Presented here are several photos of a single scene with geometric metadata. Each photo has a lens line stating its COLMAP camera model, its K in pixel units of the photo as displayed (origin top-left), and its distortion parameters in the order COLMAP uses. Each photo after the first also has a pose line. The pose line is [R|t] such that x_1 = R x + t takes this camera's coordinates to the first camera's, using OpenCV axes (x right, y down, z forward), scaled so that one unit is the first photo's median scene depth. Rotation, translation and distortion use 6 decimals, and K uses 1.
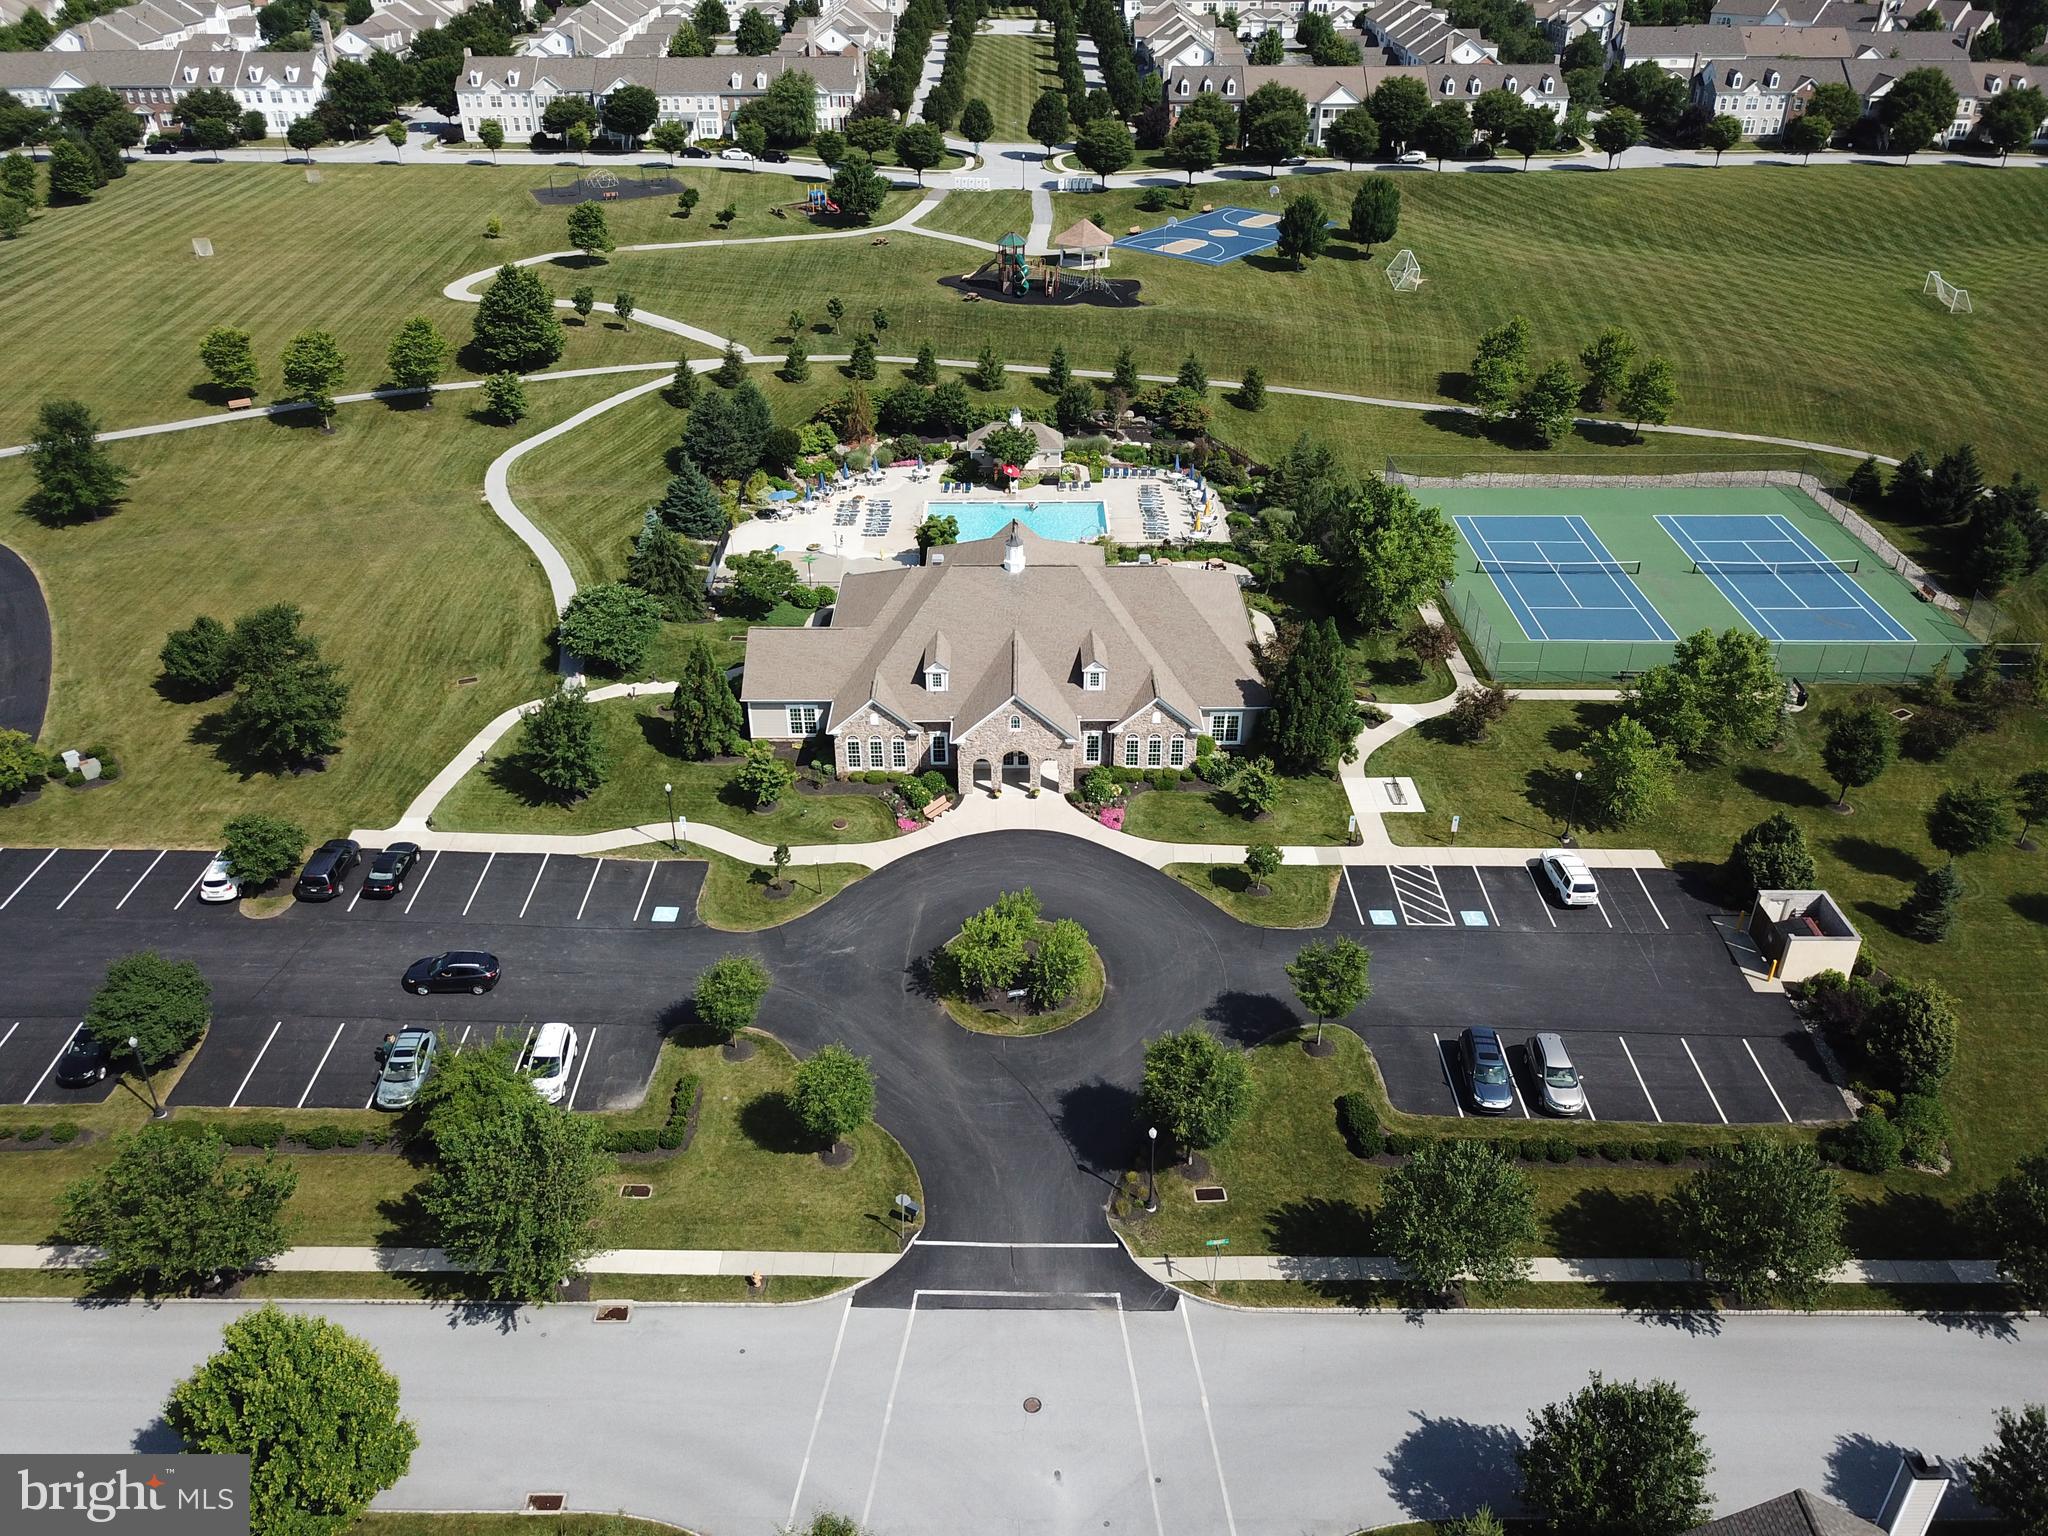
lens RADIAL K [[1568.8, 0, 1024.0], [0, 1568.8, 768.0], [0, 0, 1]] dist [0.001890, 0.005941]
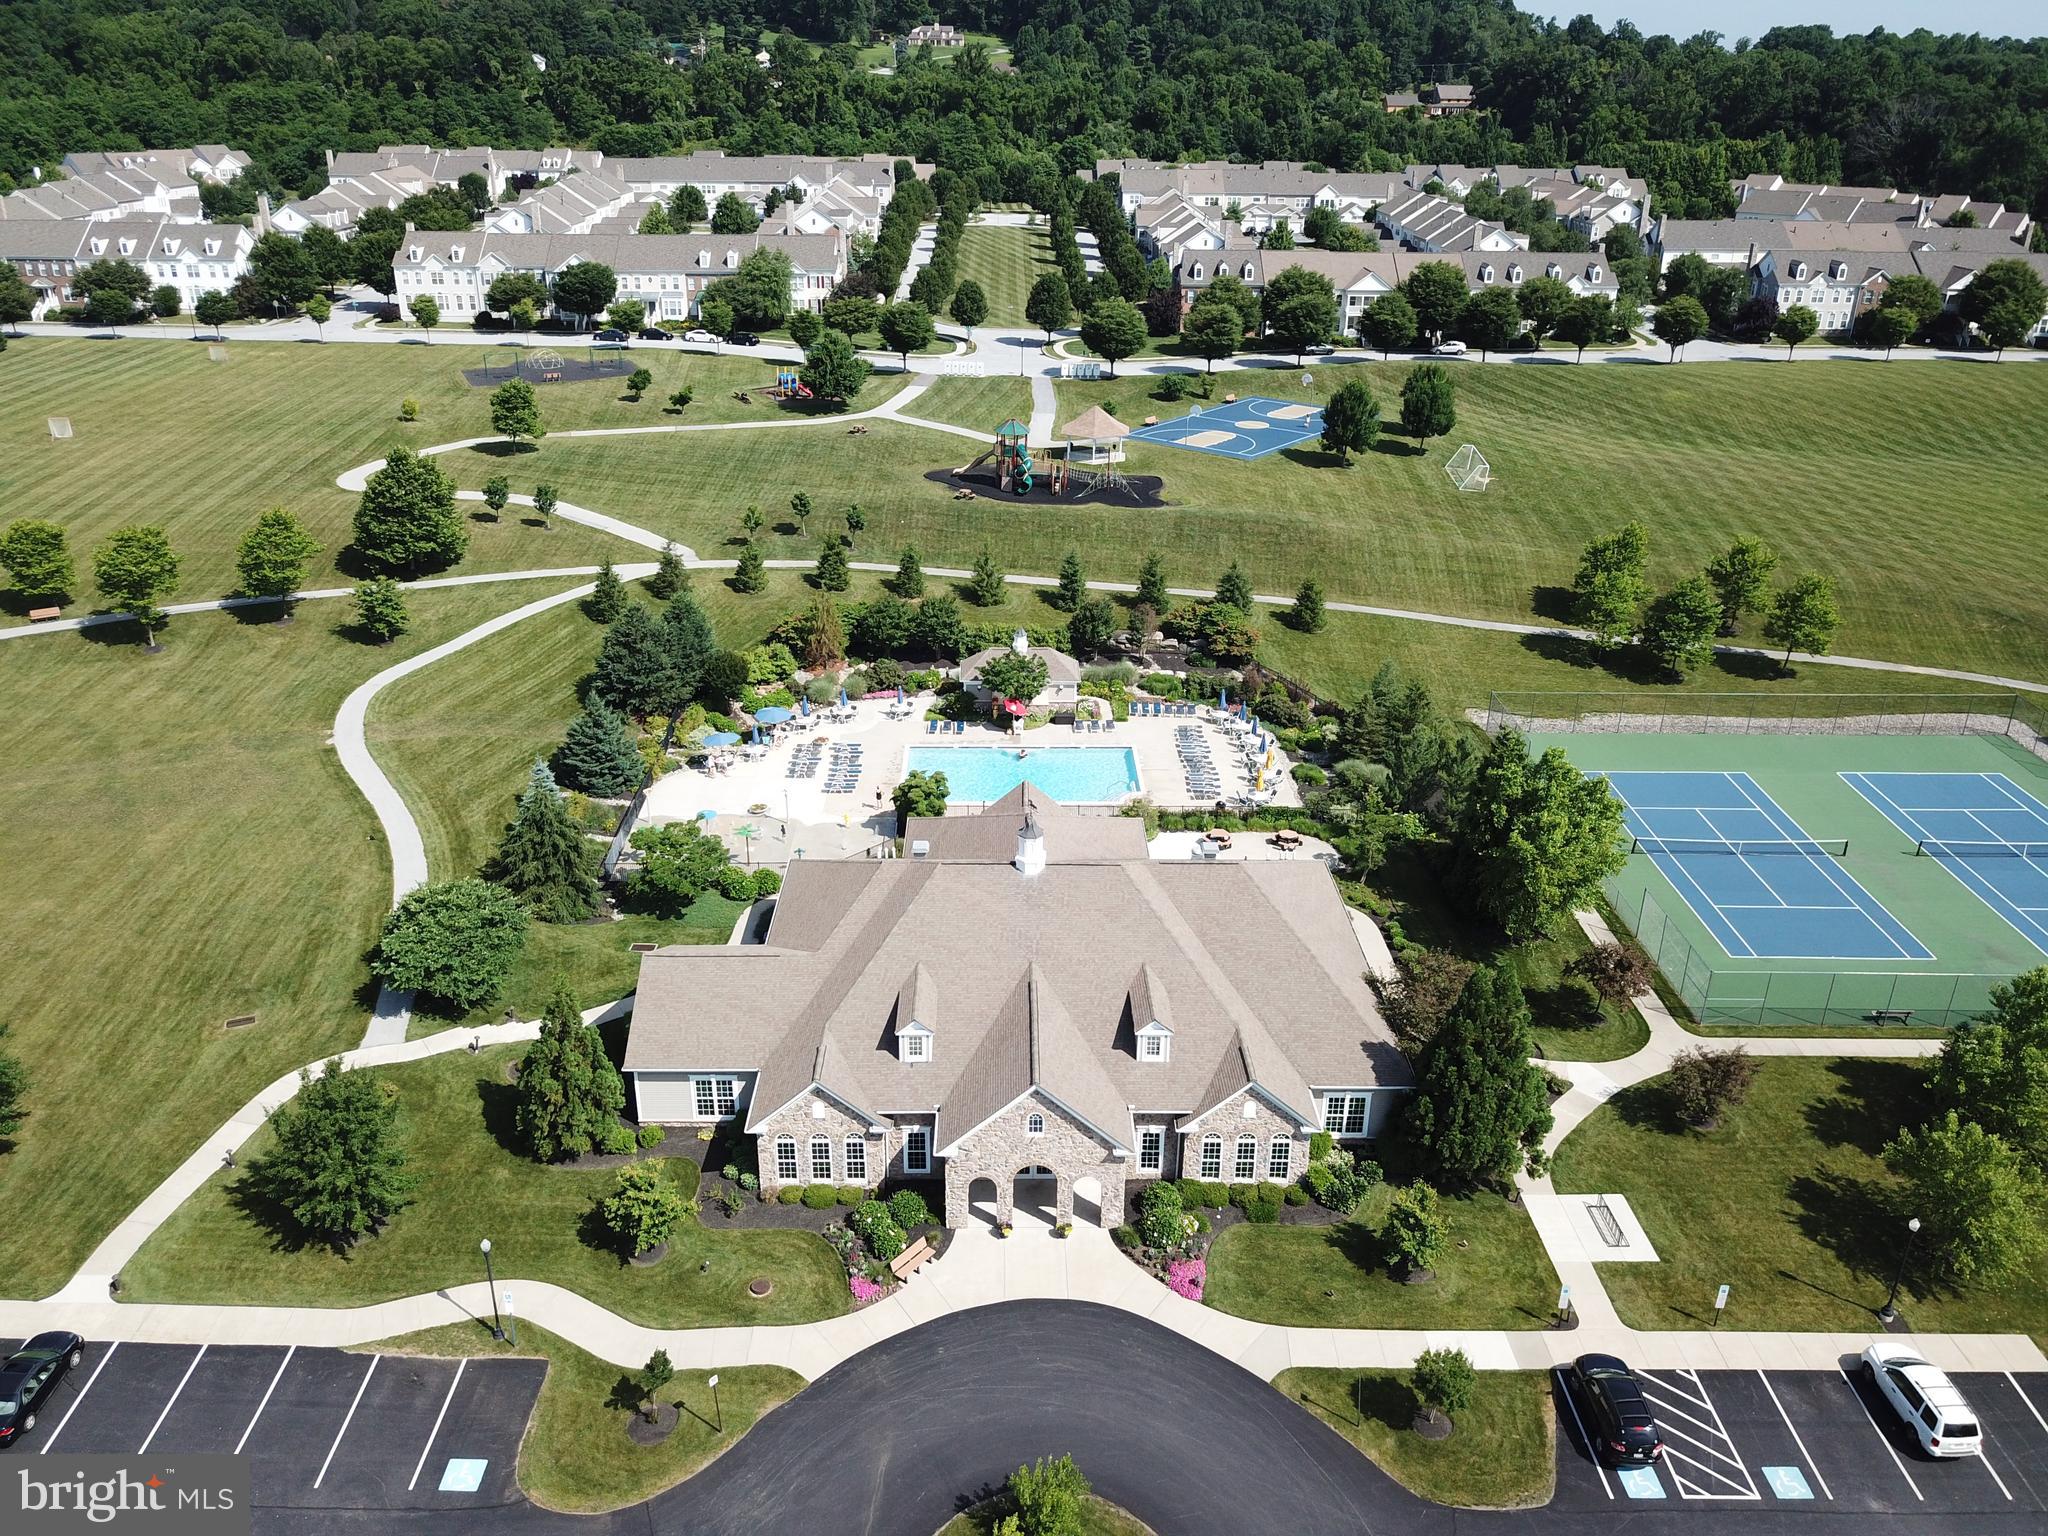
lens RADIAL K [[1568.8, 0, 1024.0], [0, 1568.8, 768.0], [0, 0, 1]] dist [0.001890, 0.005941]
pose [[0.999895, 0.007364, 0.012460, -0.012200], [-0.005829, 0.992880, -0.118972, -0.061223], [-0.013248, 0.118887, 0.992819, 0.206837]]
